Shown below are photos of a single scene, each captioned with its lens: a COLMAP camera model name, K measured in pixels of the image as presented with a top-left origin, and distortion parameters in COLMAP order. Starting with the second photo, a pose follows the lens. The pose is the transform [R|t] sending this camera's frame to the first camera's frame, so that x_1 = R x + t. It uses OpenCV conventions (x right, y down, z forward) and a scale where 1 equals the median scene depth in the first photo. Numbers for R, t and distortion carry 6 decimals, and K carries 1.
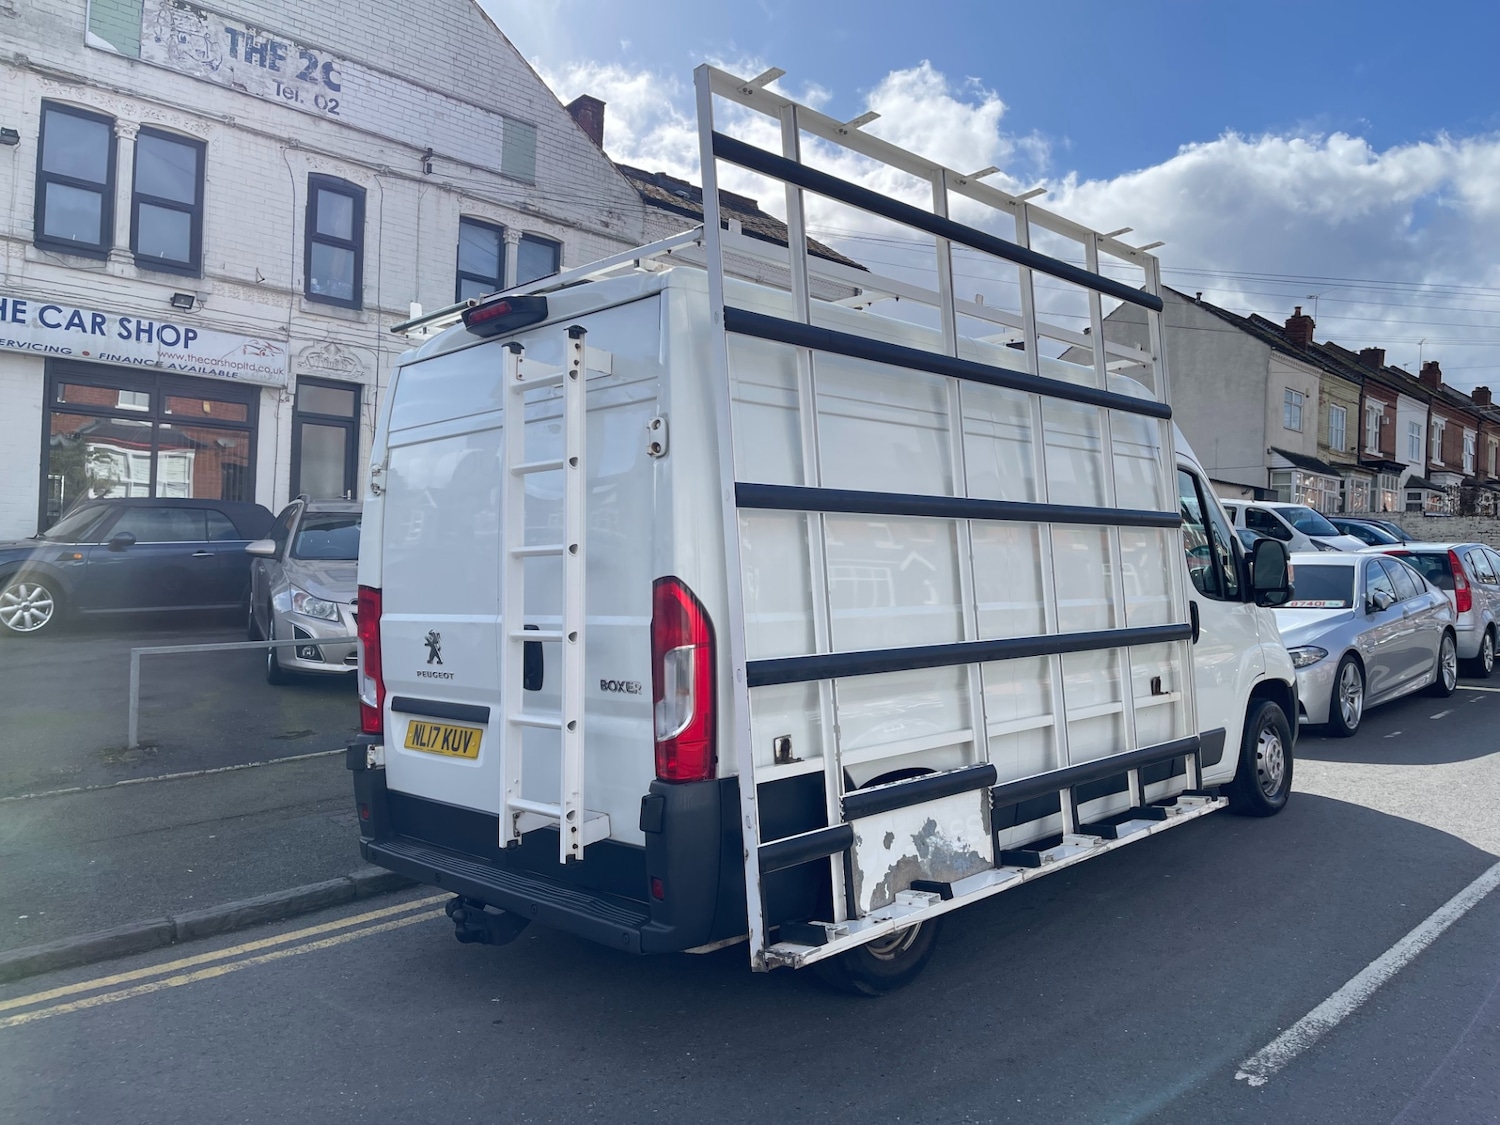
lens RADIAL K [[1123.5, 0, 754.7], [0, 1123.5, 537.1], [0, 0, 1]] dist [0.079043, -0.109153]
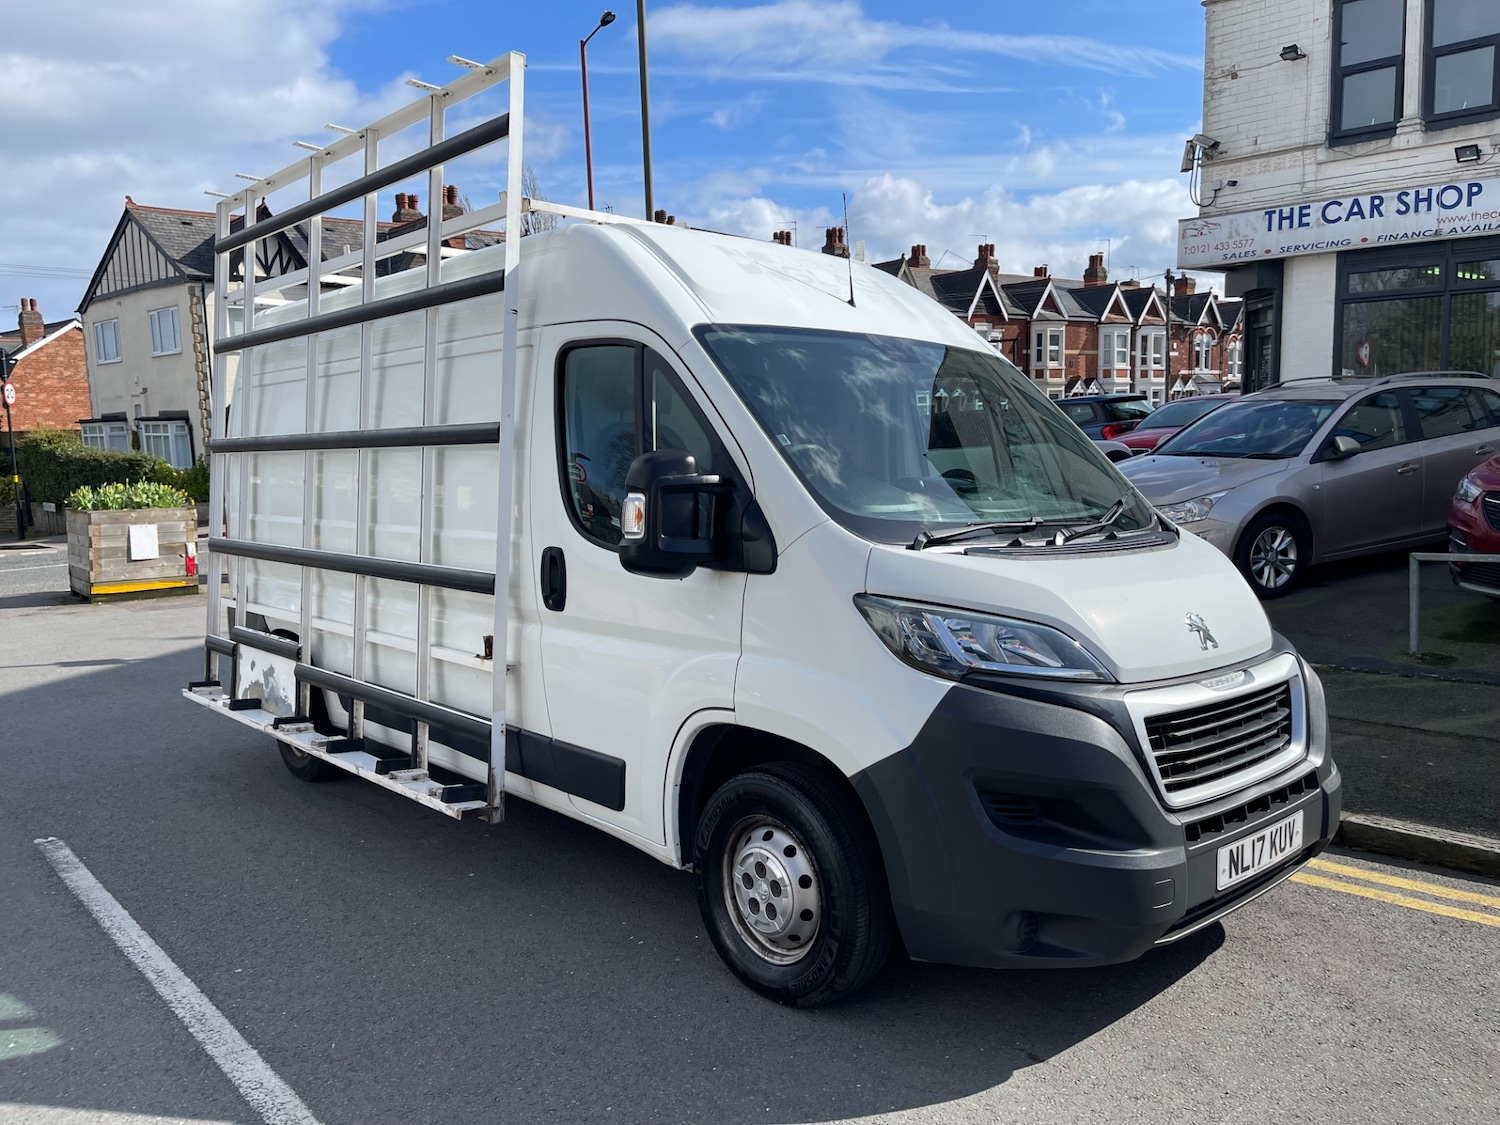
lens RADIAL K [[1127.3, 0, 748.9], [0, 1127.3, 544.3], [0, 0, 1]] dist [0.093601, -0.132345]
pose [[-0.054680, 0.081736, -0.995153, 0.453620], [0.041515, 0.995968, 0.079521, 0.002387], [0.997641, -0.036965, -0.057852, 0.497058]]
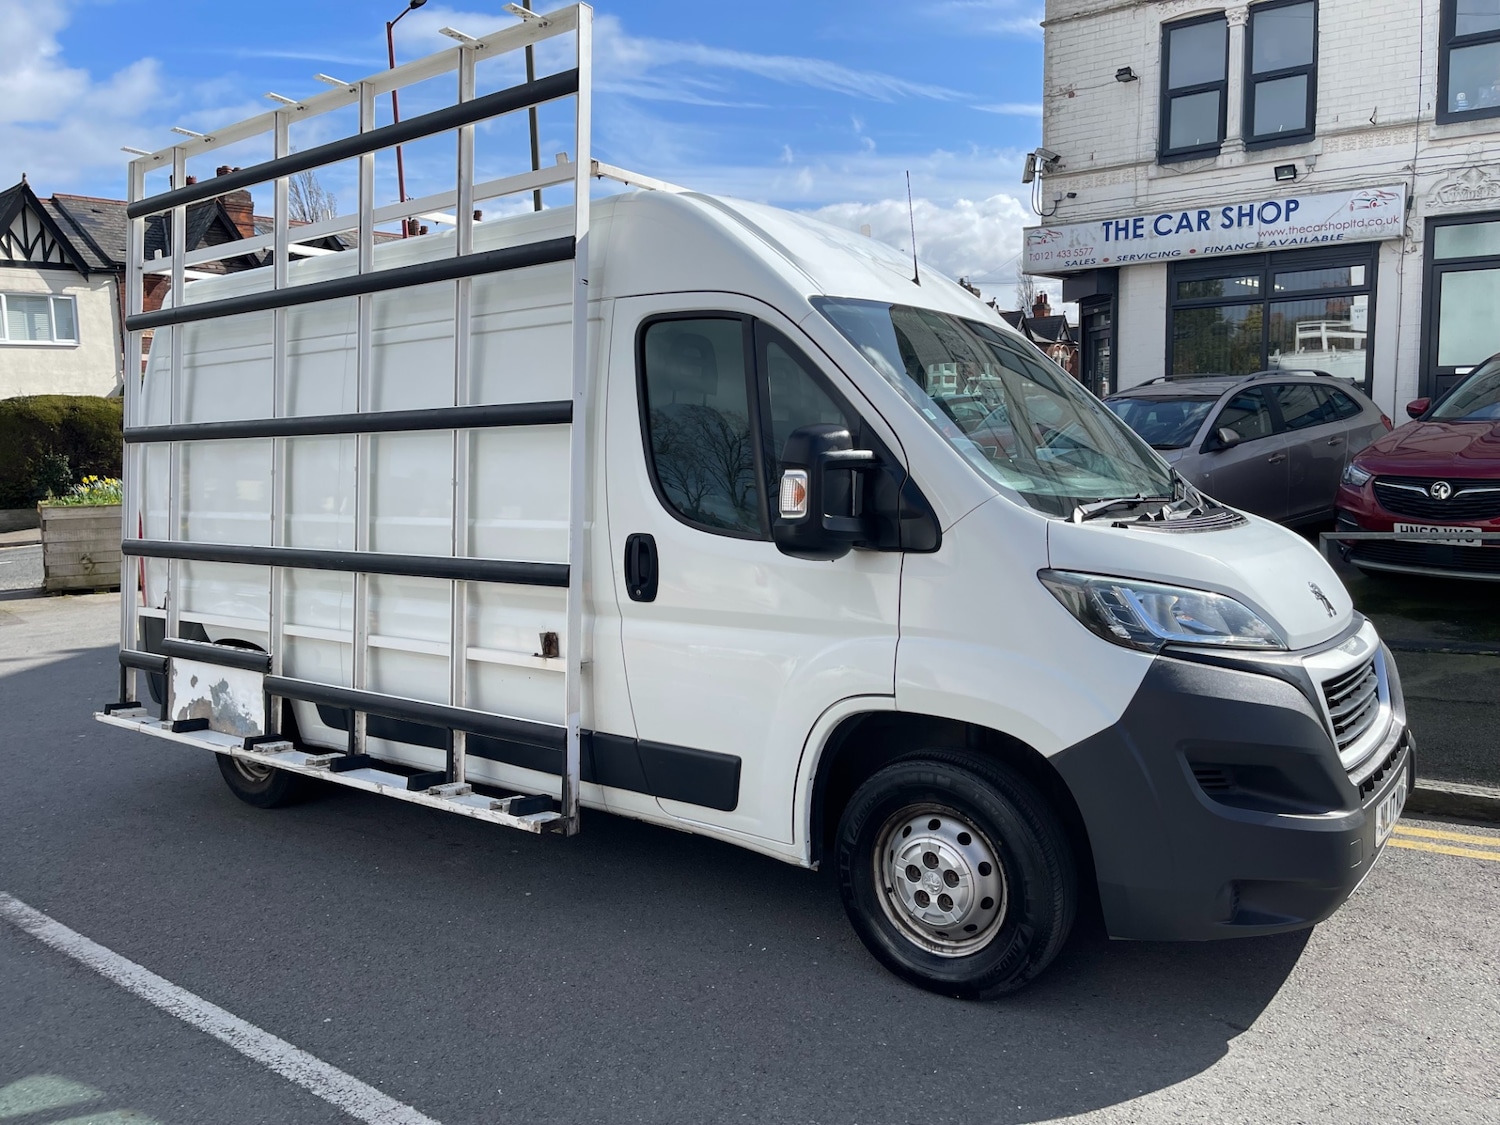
lens RADIAL K [[1126.3, 0, 759.0], [0, 1126.3, 533.5], [0, 0, 1]] dist [0.095682, -0.131943]
pose [[0.135688, 0.069188, -0.988333, 0.439022], [0.046221, 0.996030, 0.076072, 0.004817], [0.989673, -0.056004, 0.131951, 0.422004]]
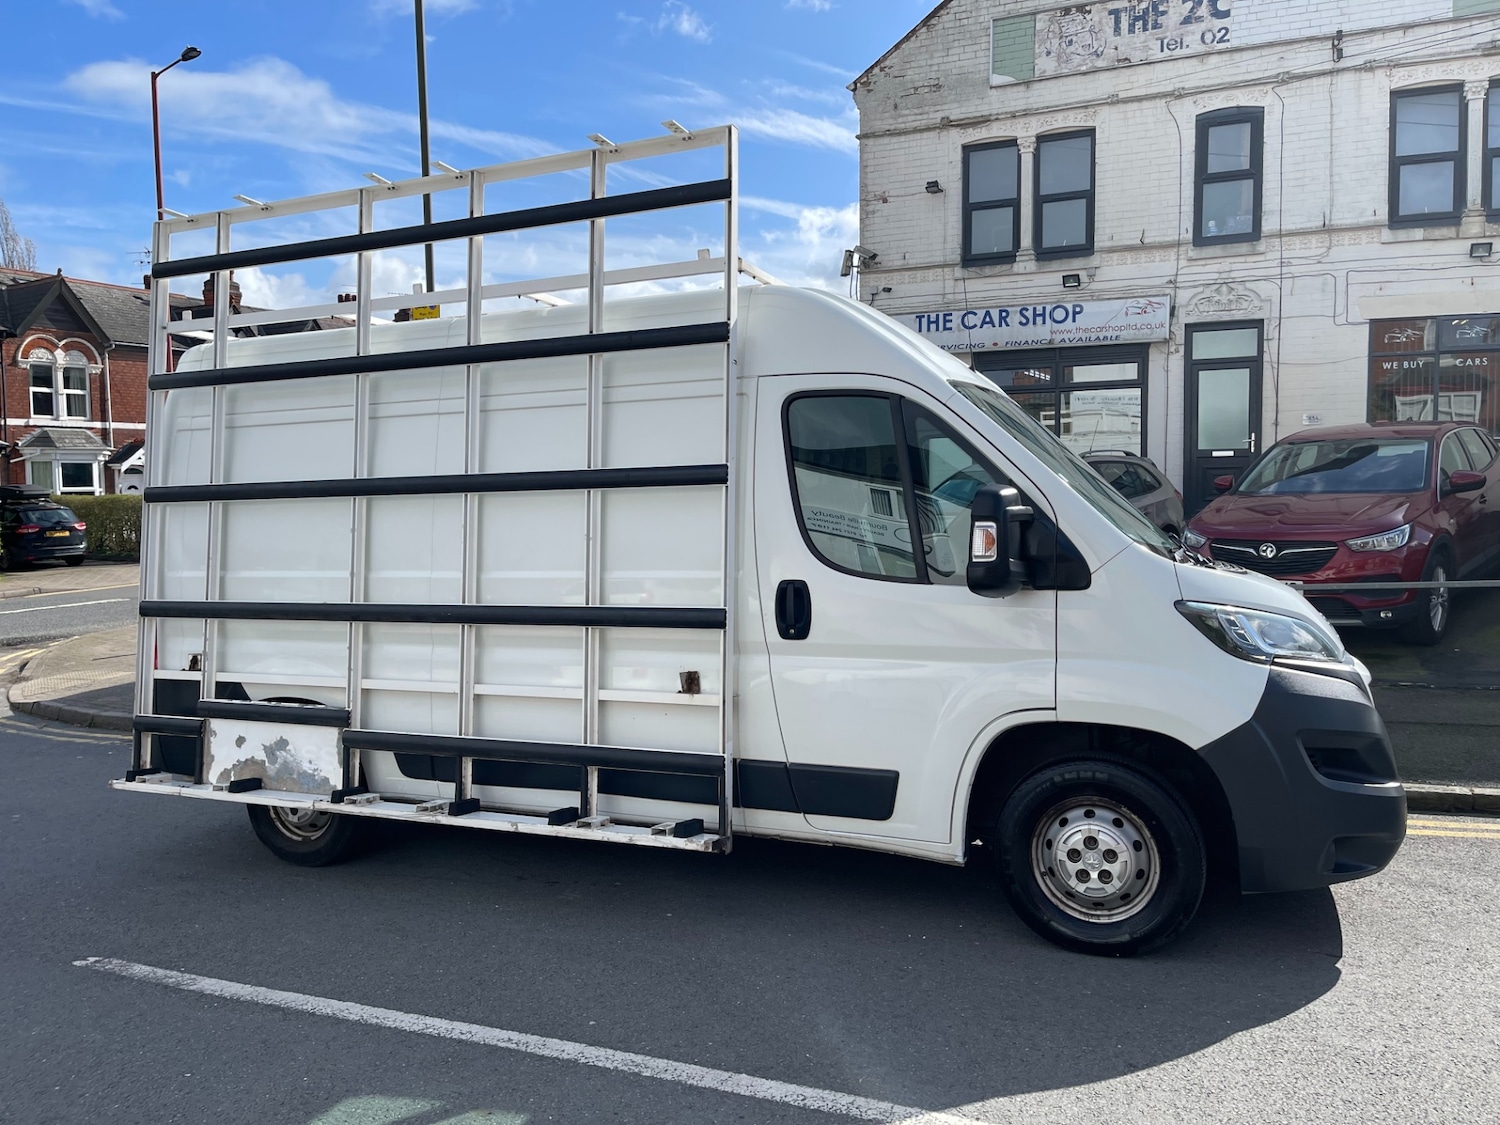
lens RADIAL K [[1129.9, 0, 755.4], [0, 1129.9, 530.5], [0, 0, 1]] dist [0.070146, -0.089165]
pose [[0.353767, 0.003866, -0.935326, 0.453792], [0.041535, 0.998940, 0.019838, 0.004011], [0.934411, -0.045867, 0.353231, 0.310214]]
